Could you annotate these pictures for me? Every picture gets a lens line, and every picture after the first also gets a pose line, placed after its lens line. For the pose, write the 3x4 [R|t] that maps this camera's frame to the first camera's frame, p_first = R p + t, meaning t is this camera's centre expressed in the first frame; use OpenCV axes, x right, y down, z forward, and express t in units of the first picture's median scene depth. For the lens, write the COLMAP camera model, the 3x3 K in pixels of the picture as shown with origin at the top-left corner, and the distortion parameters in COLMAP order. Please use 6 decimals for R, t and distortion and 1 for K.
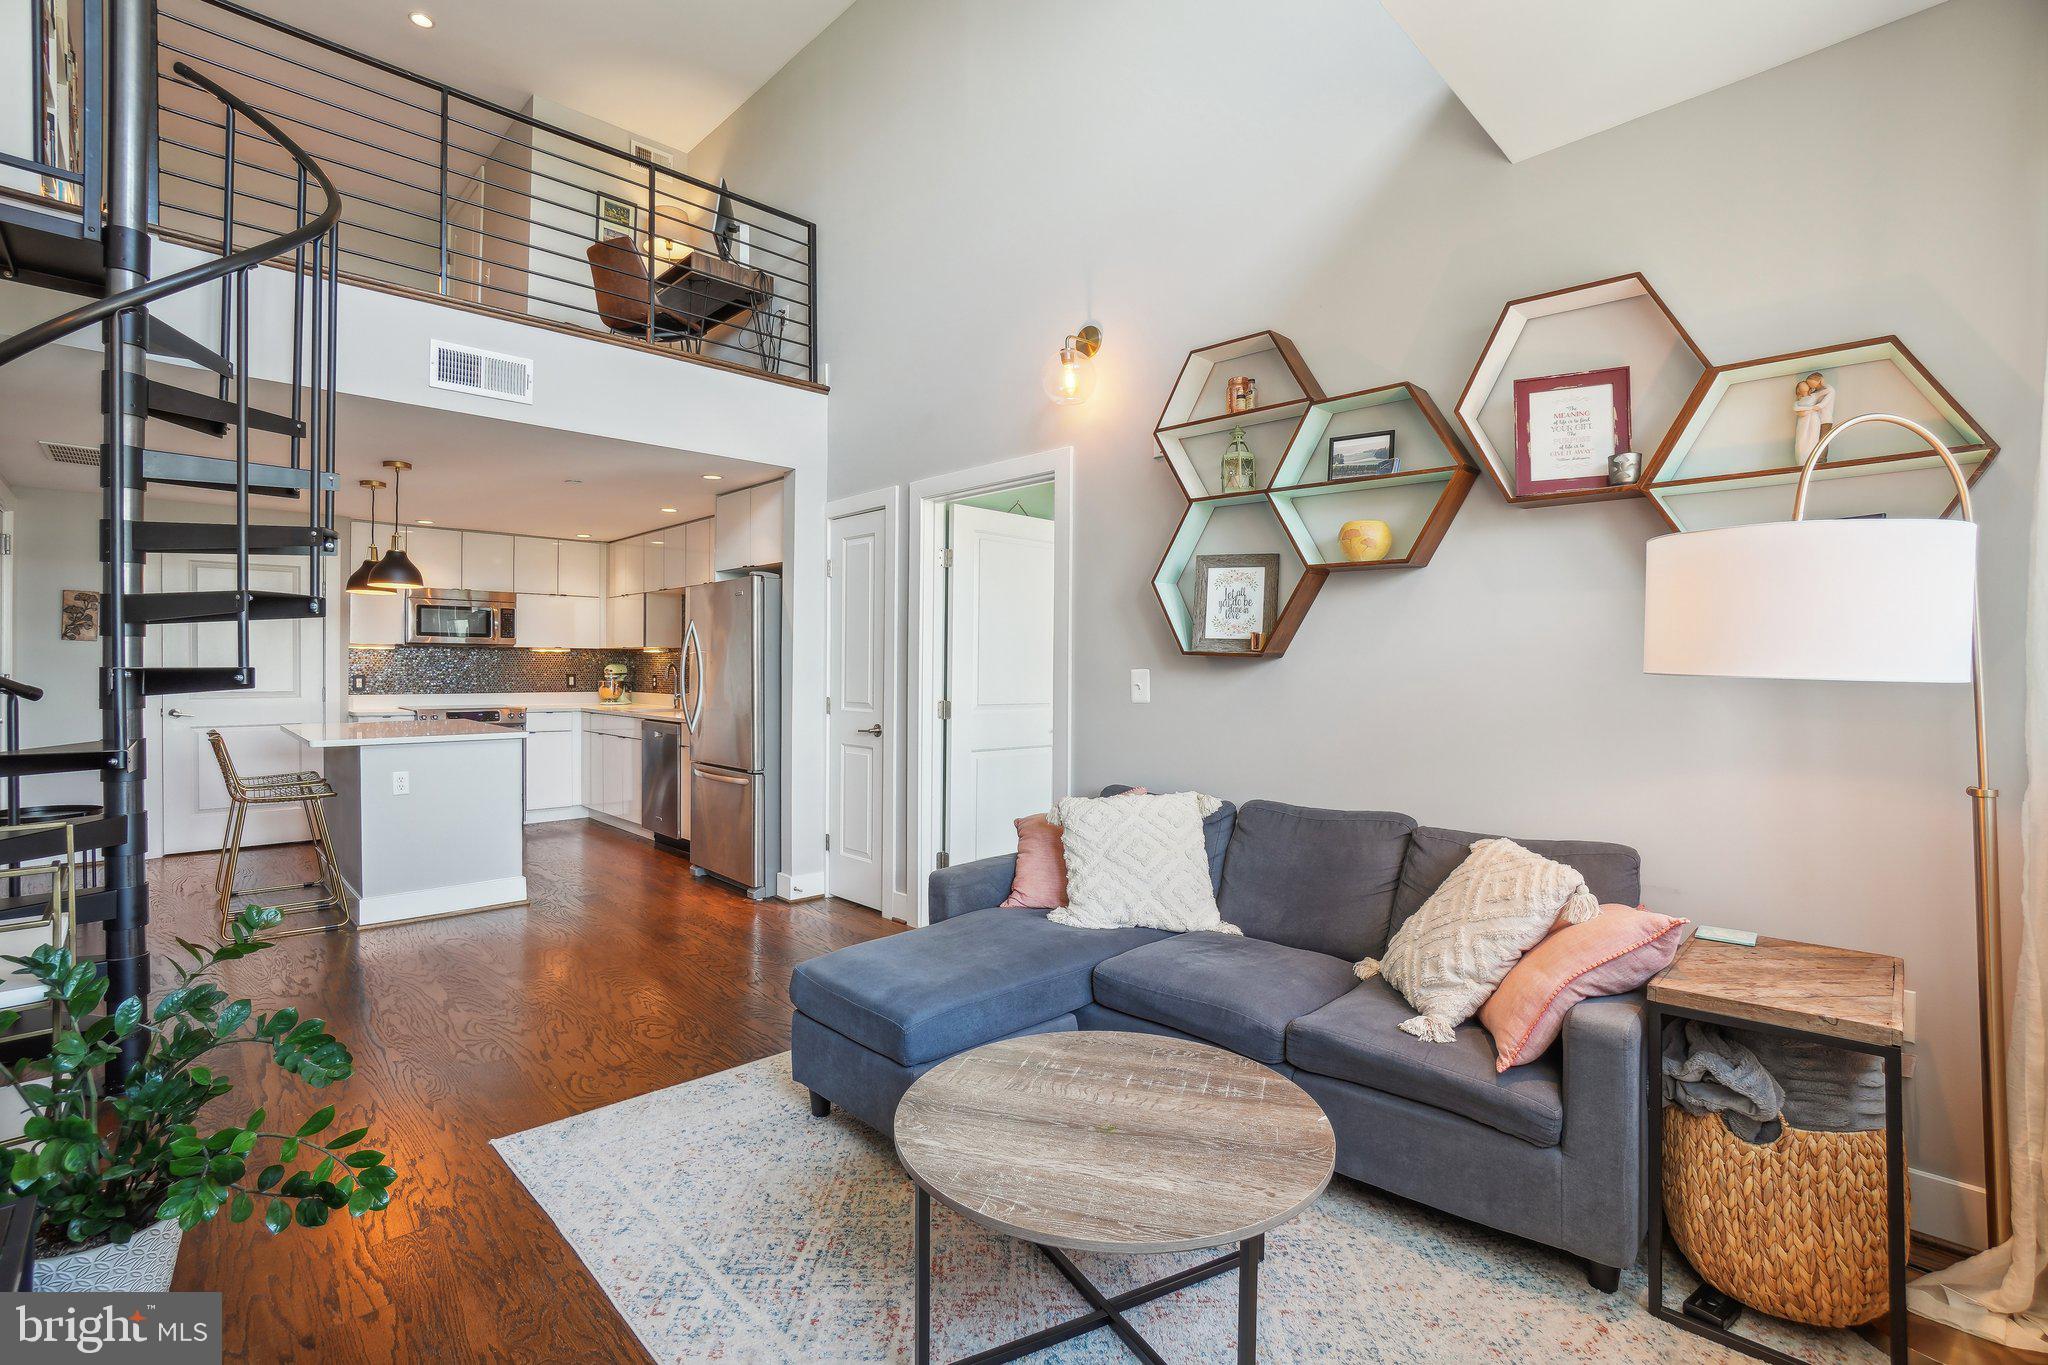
lens RADIAL K [[915.0, 0, 1036.6], [0, 915.0, 682.6], [0, 0, 1]] dist [-0.042993, 0.002951]
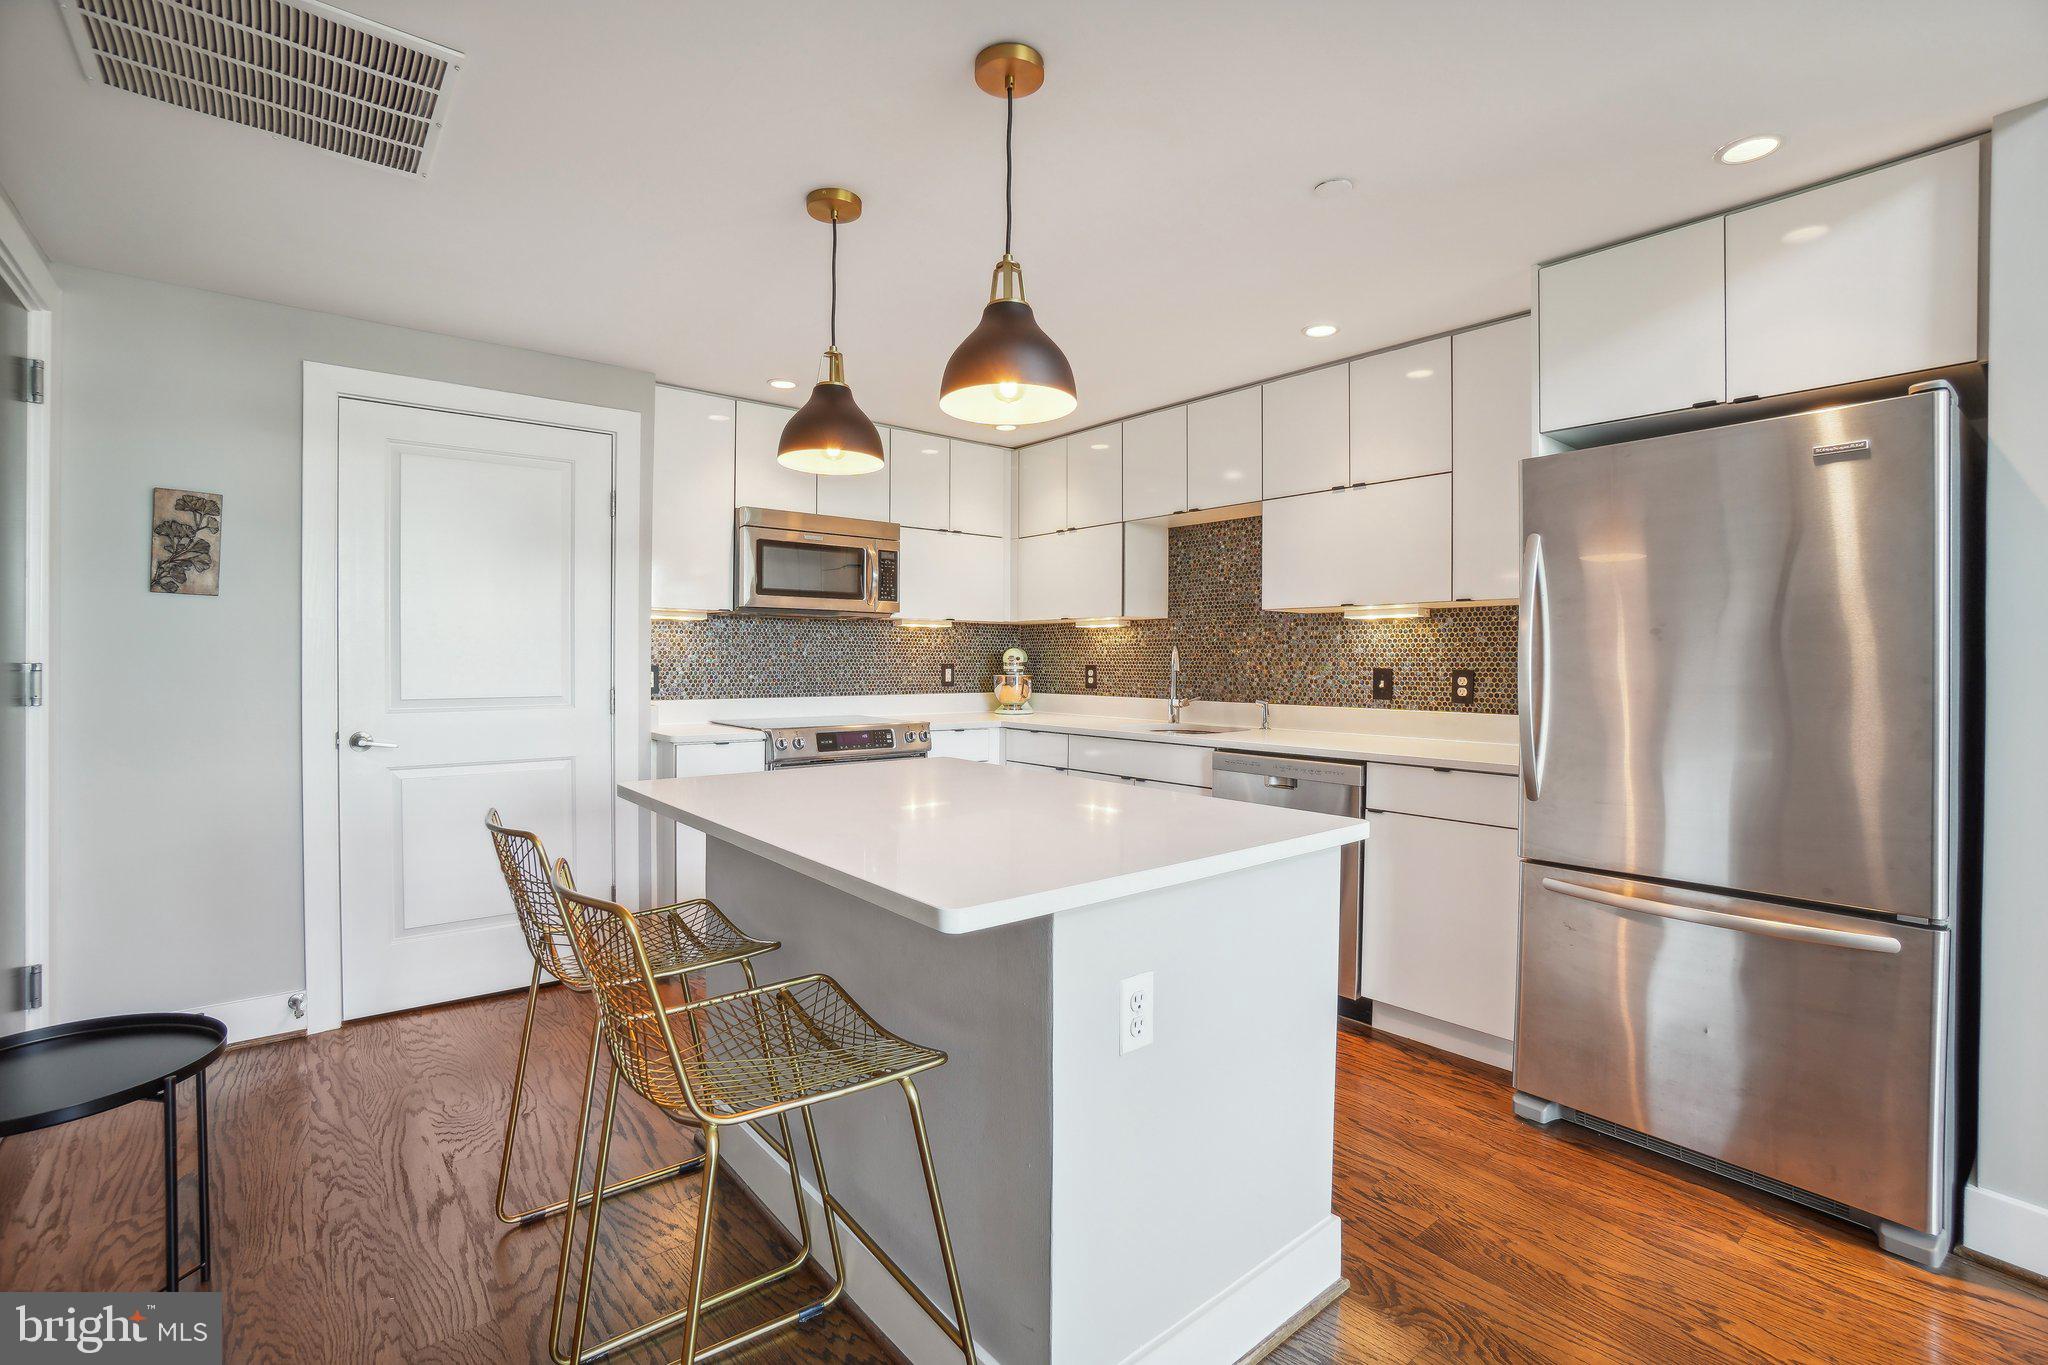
lens RADIAL K [[915.0, 0, 1012.3], [0, 915.0, 668.3], [0, 0, 1]] dist [-0.042993, 0.002951]
pose [[0.994666, -0.000218, -0.103144, -0.480550], [-0.000394, 0.999982, -0.005920, -0.003240], [0.103144, 0.005929, 0.994649, 0.456106]]
